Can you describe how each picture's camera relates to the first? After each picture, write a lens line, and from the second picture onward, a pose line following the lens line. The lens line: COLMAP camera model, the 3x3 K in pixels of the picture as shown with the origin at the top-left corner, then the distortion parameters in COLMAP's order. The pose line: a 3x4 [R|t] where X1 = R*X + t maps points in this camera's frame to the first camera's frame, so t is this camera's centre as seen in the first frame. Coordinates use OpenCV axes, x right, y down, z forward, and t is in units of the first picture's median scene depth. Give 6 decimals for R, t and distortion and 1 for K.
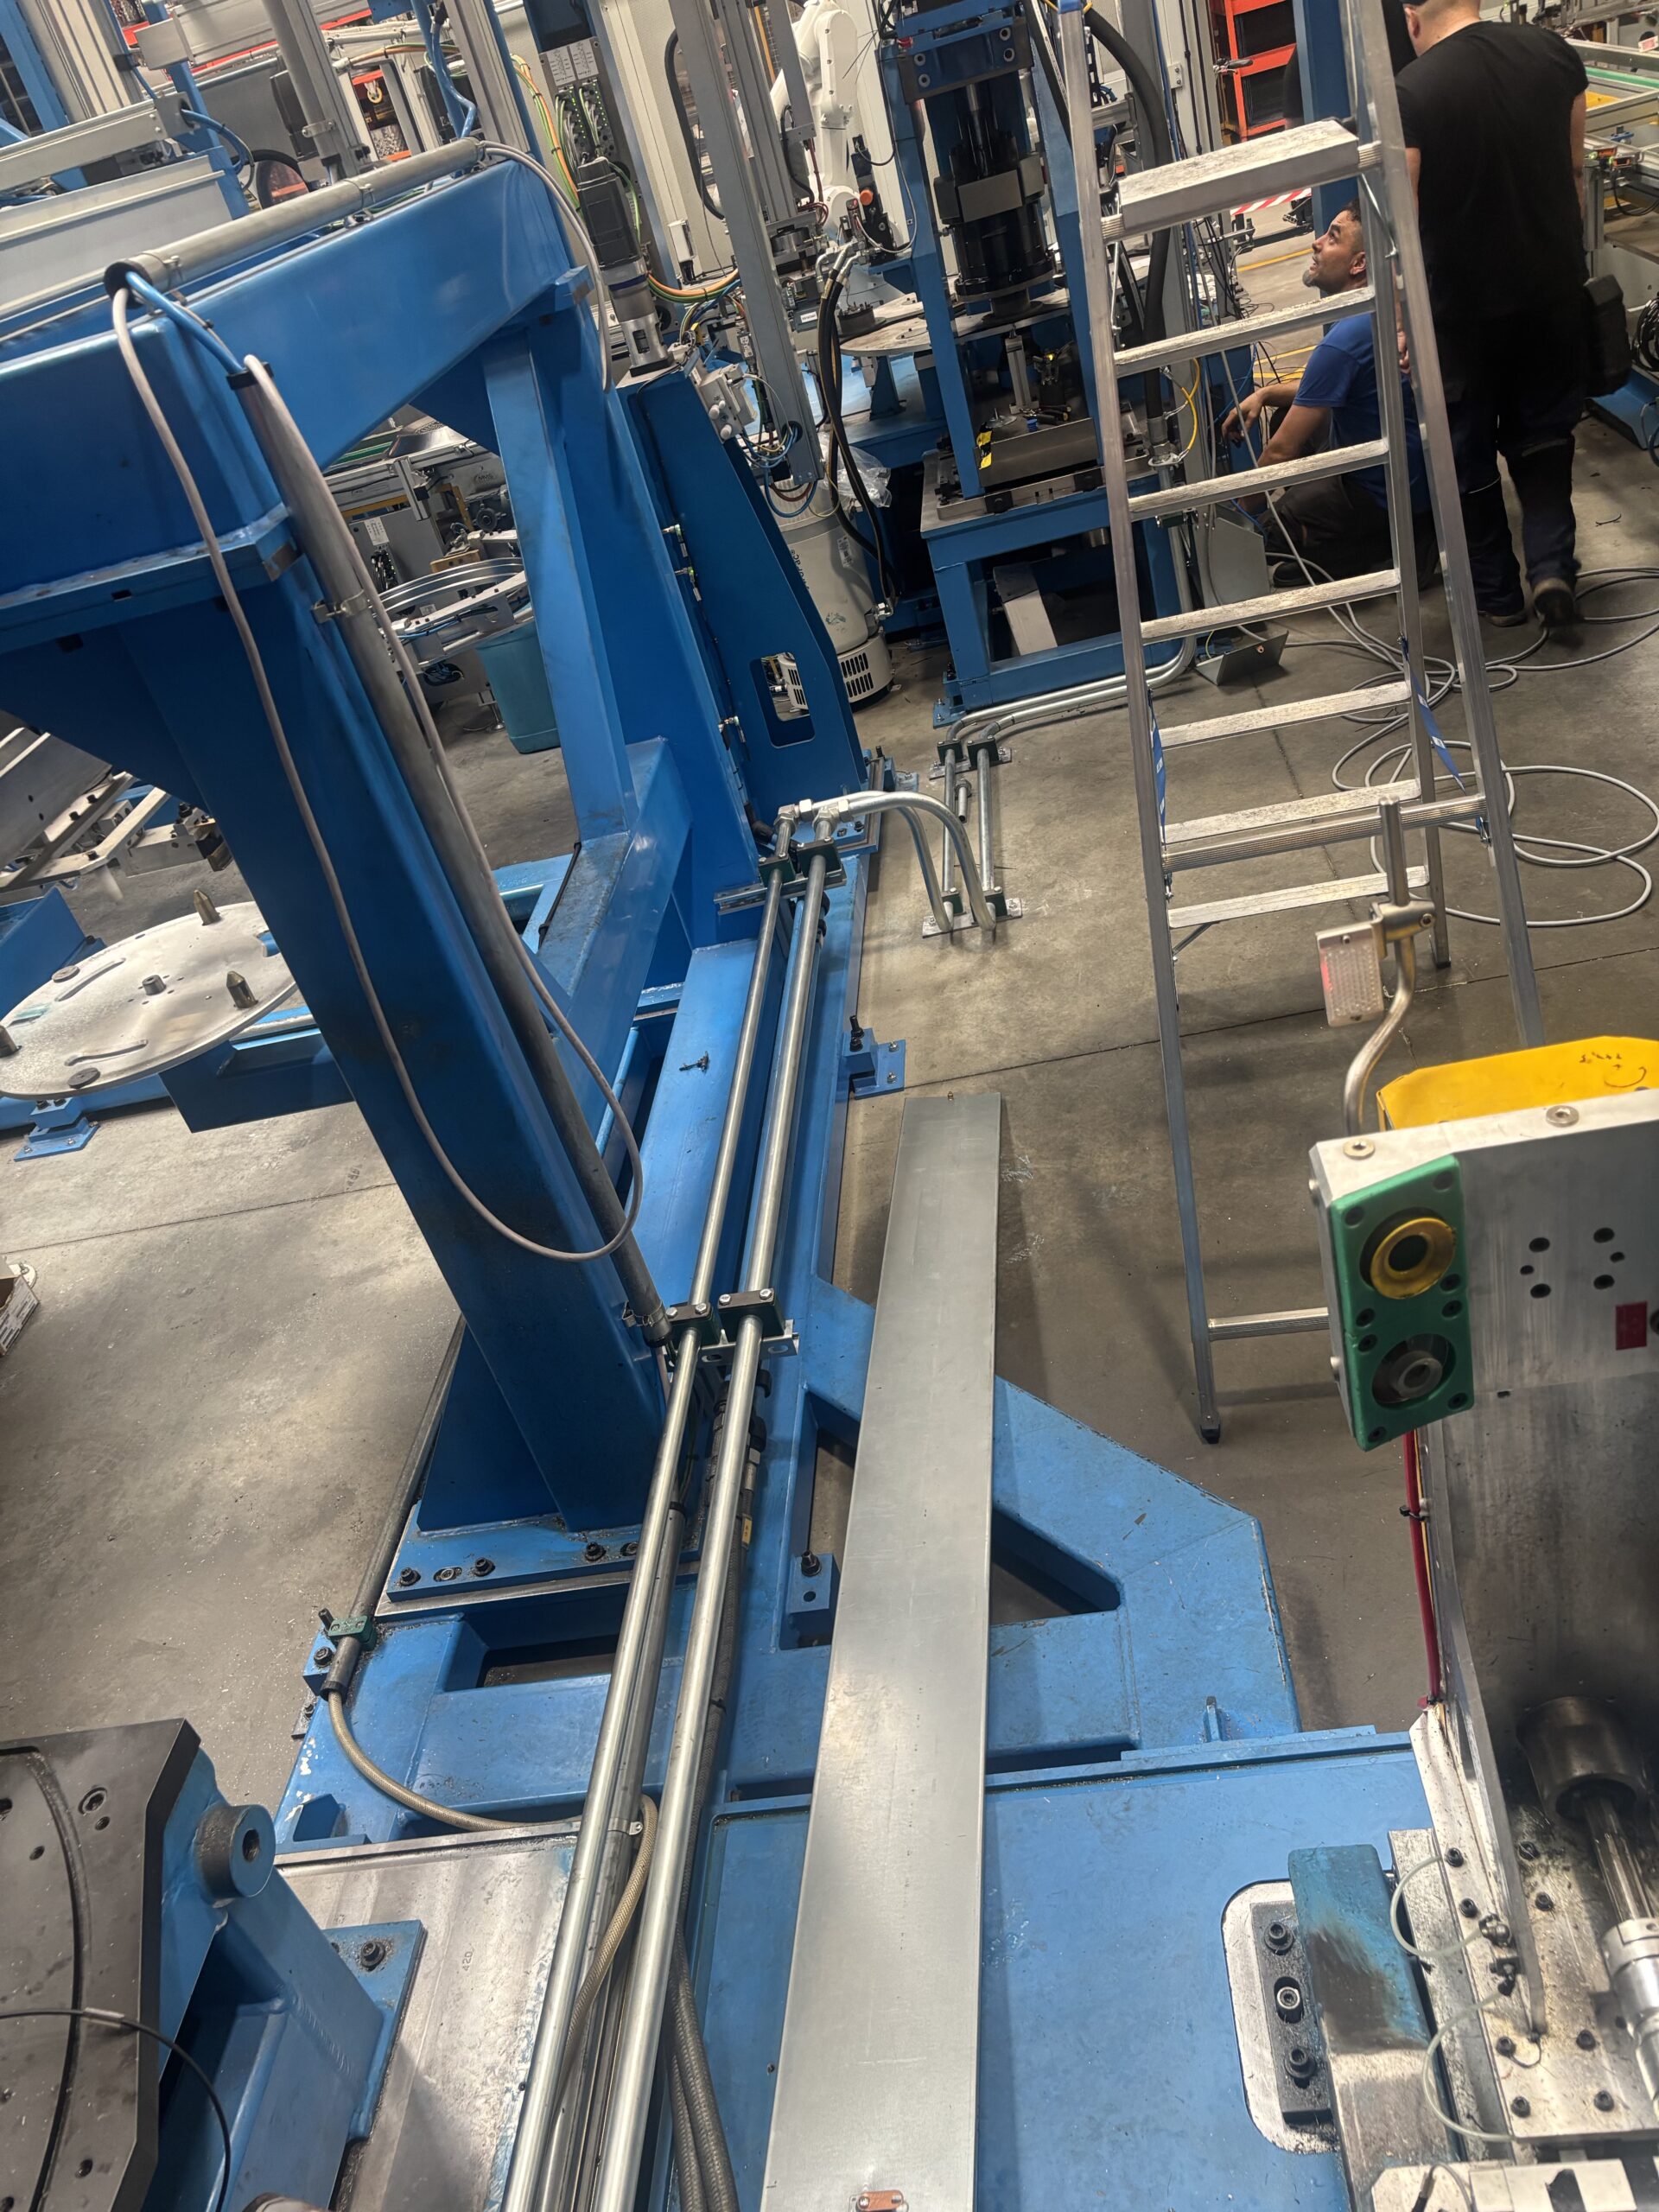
lens RADIAL K [[1693.4, 0, 823.4], [0, 1693.4, 1109.8], [0, 0, 1]] dist [0.008505, -0.015746]
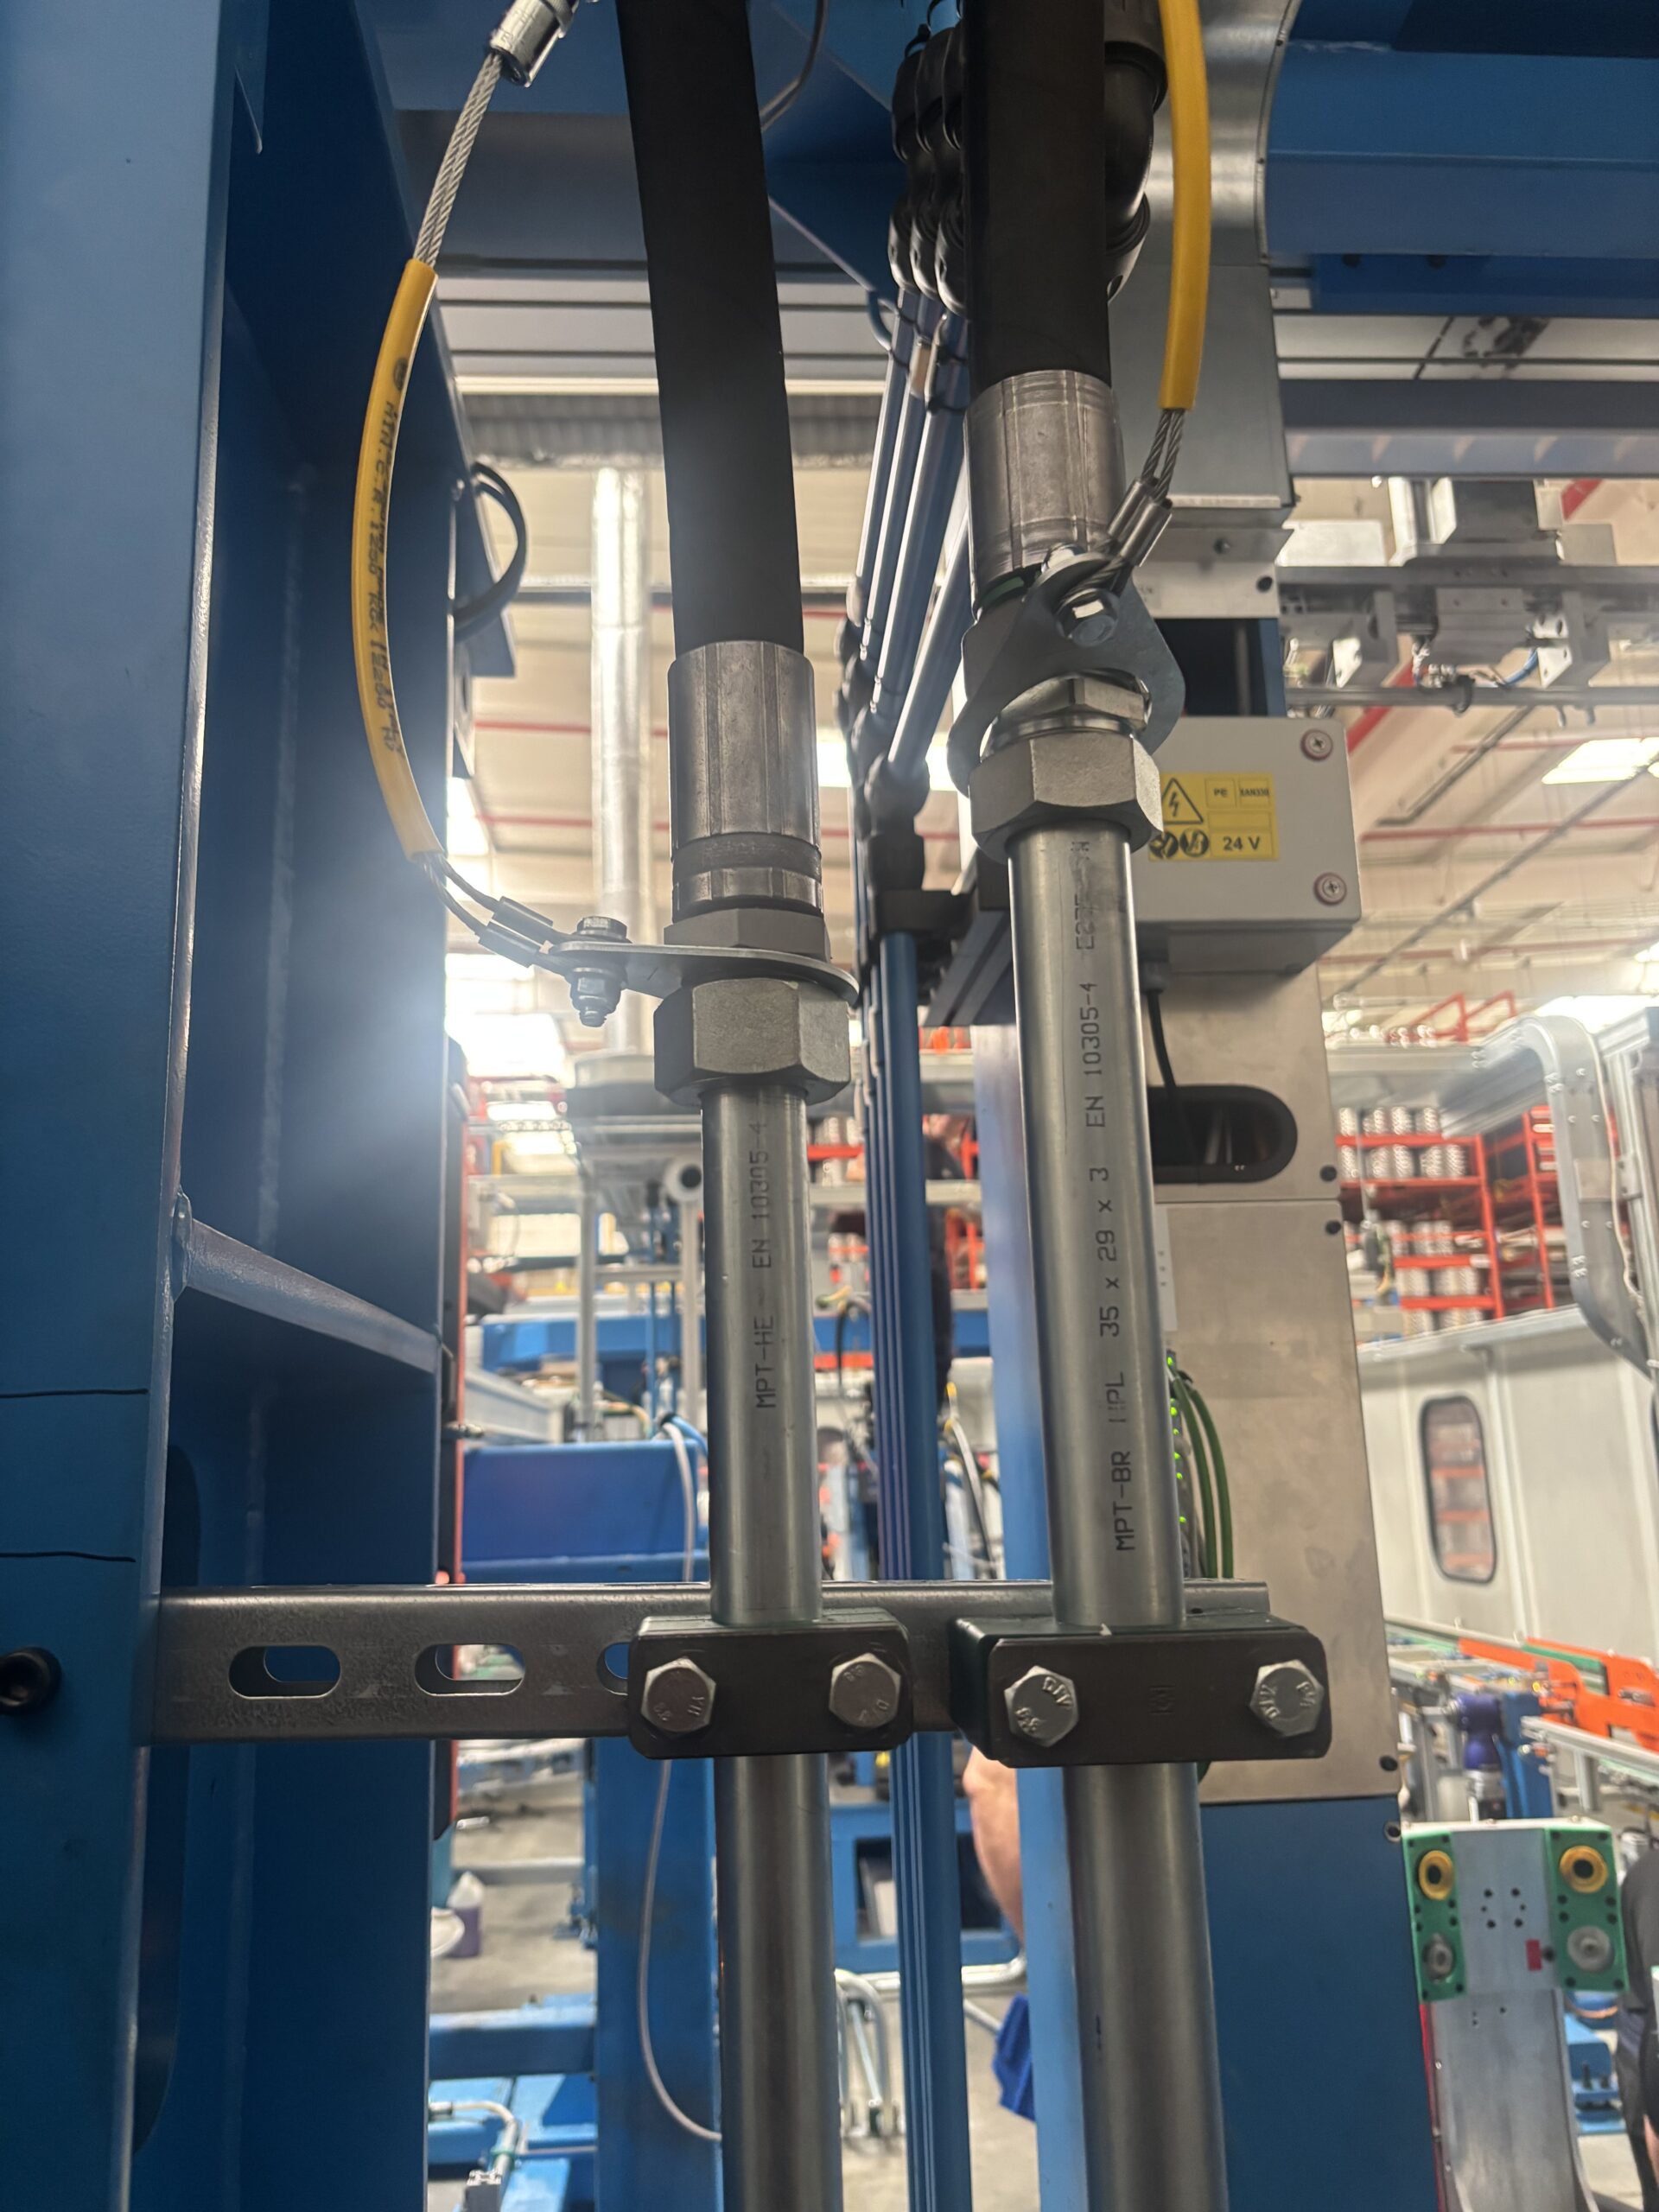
lens RADIAL K [[1693.4, 0, 827.6], [0, 1693.4, 1083.2], [0, 0, 1]] dist [0.008505, -0.015746]
pose [[0.968374, 0.239488, 0.069981, -0.775648], [-0.113986, 0.674143, -0.729753, 1.031805], [-0.221944, 0.698697, 0.680121, -0.986635]]
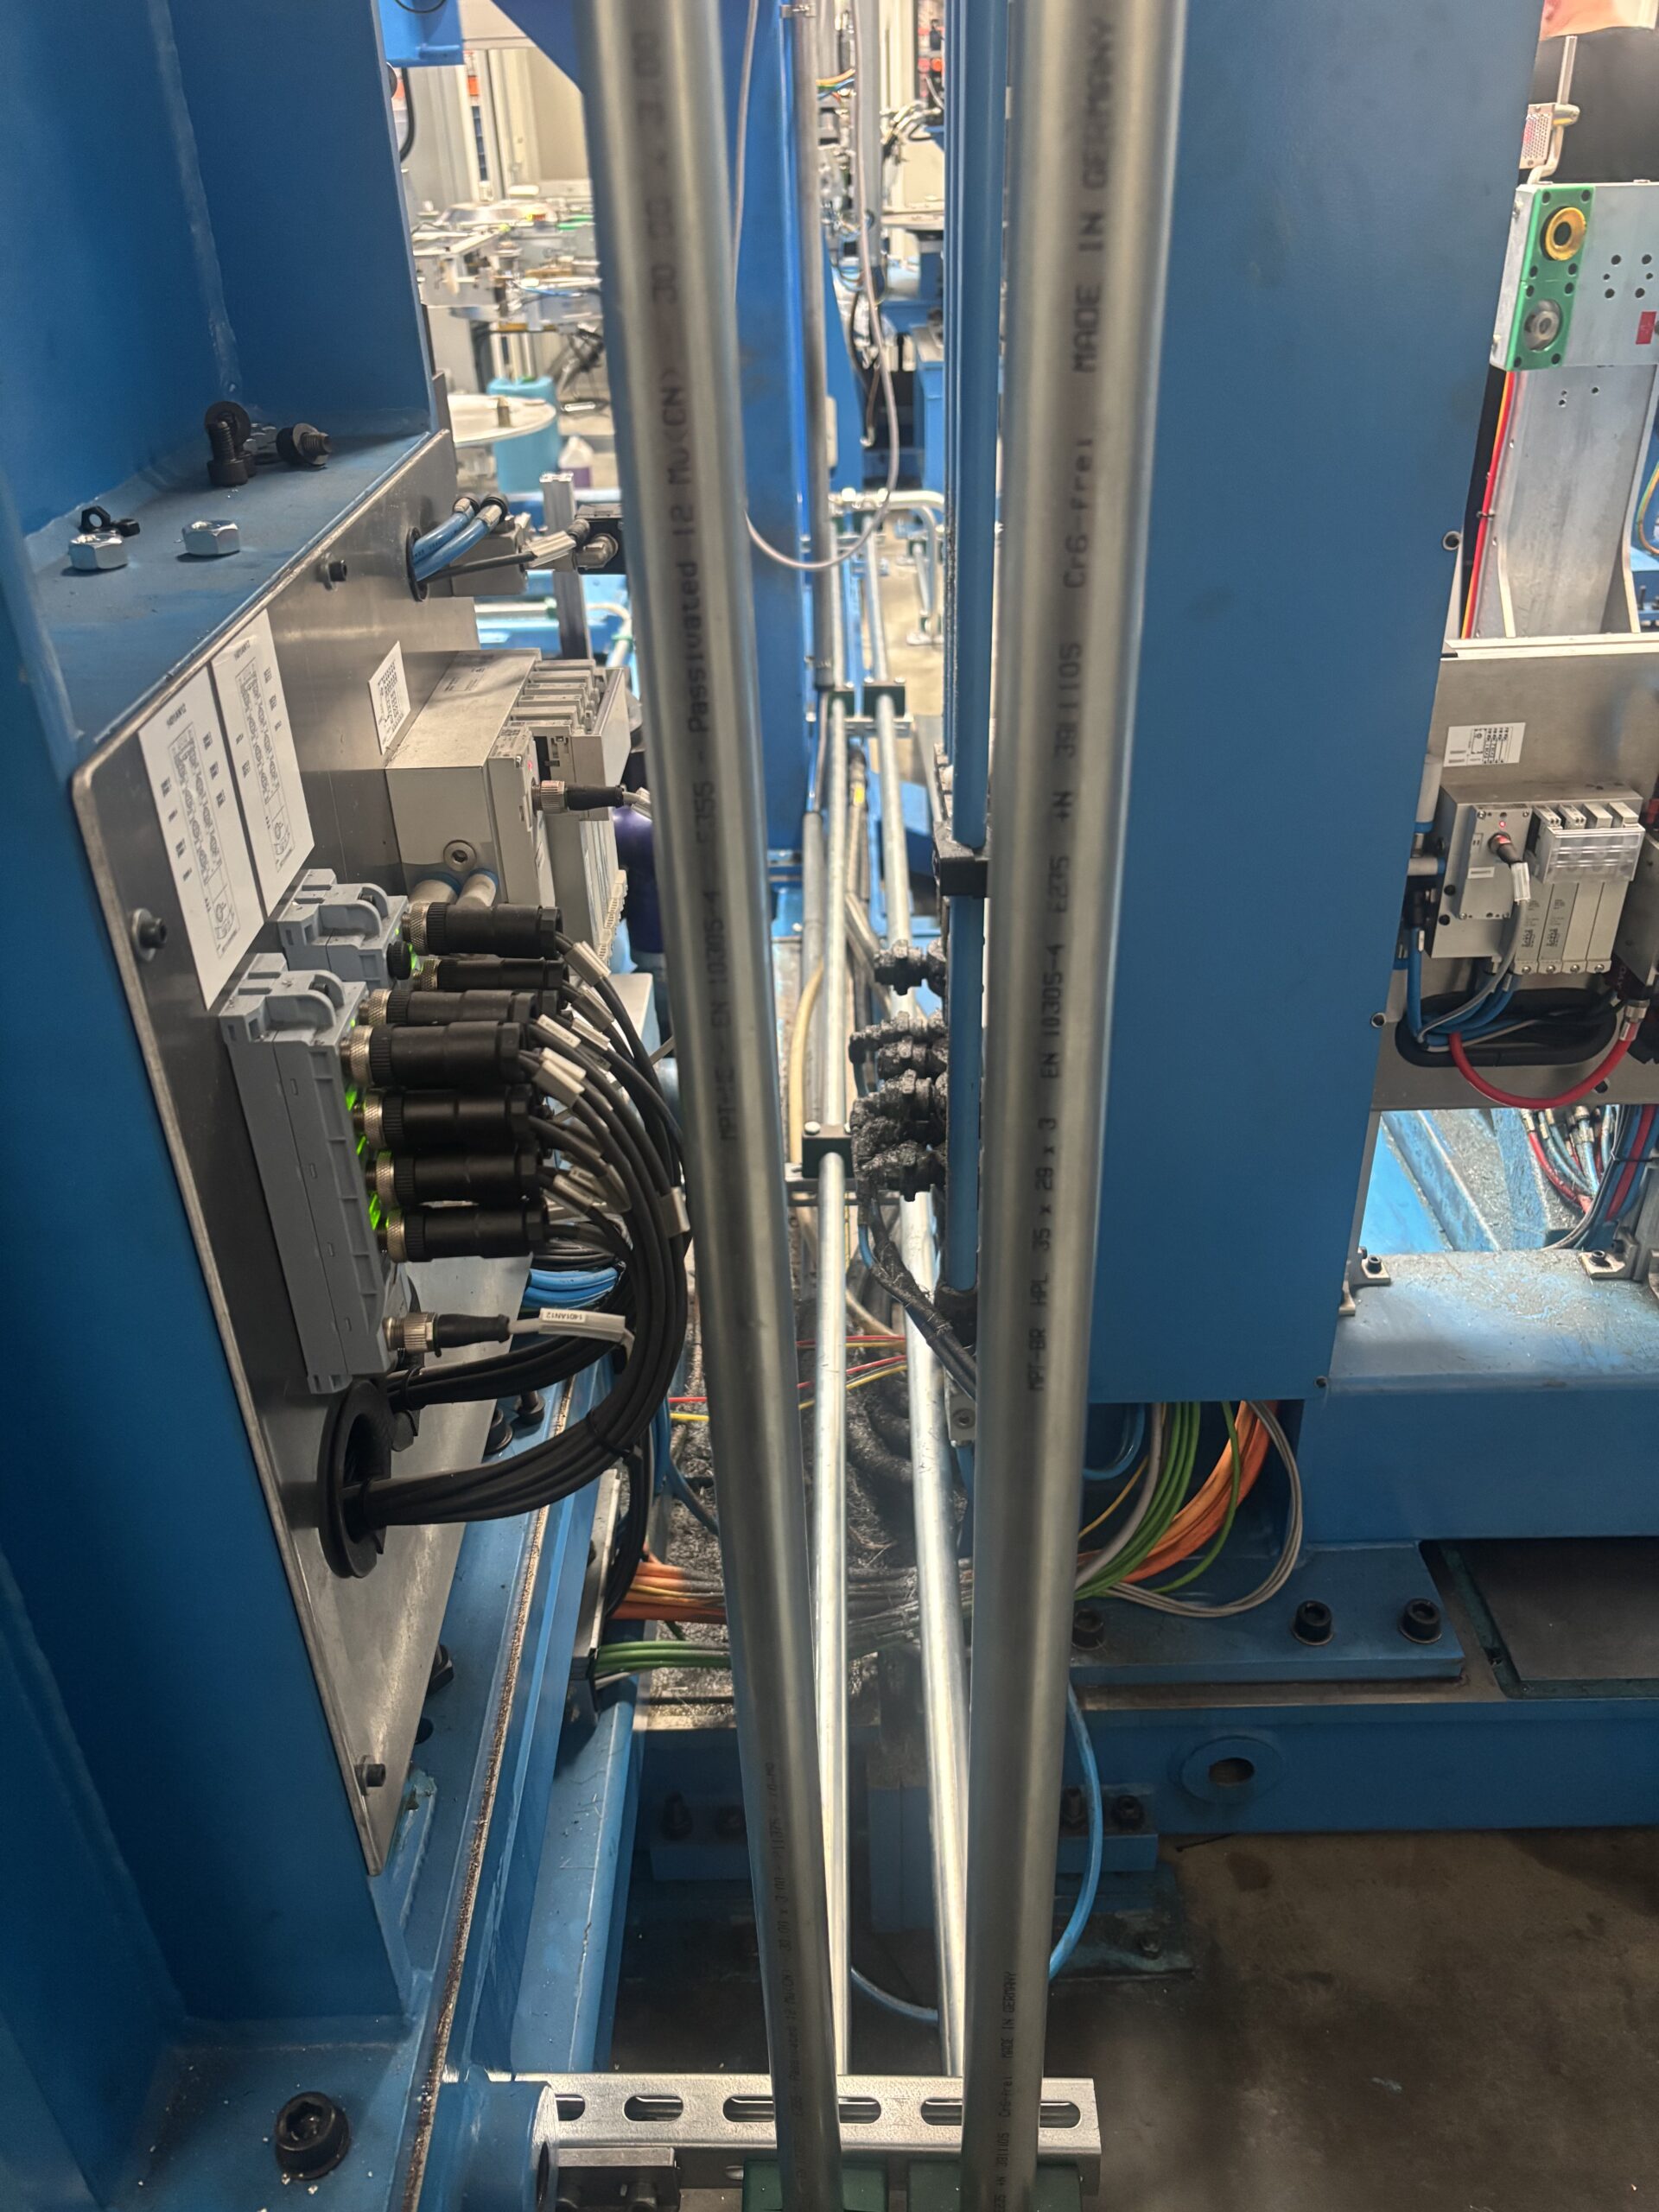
lens RADIAL K [[1693.4, 0, 832.2], [0, 1693.4, 1087.6], [0, 0, 1]] dist [0.008505, -0.015746]
pose [[0.973756, 0.156718, 0.165041, -0.632822], [-0.149158, 0.987150, -0.057325, 1.256355], [-0.171904, 0.031204, 0.984619, -0.750810]]
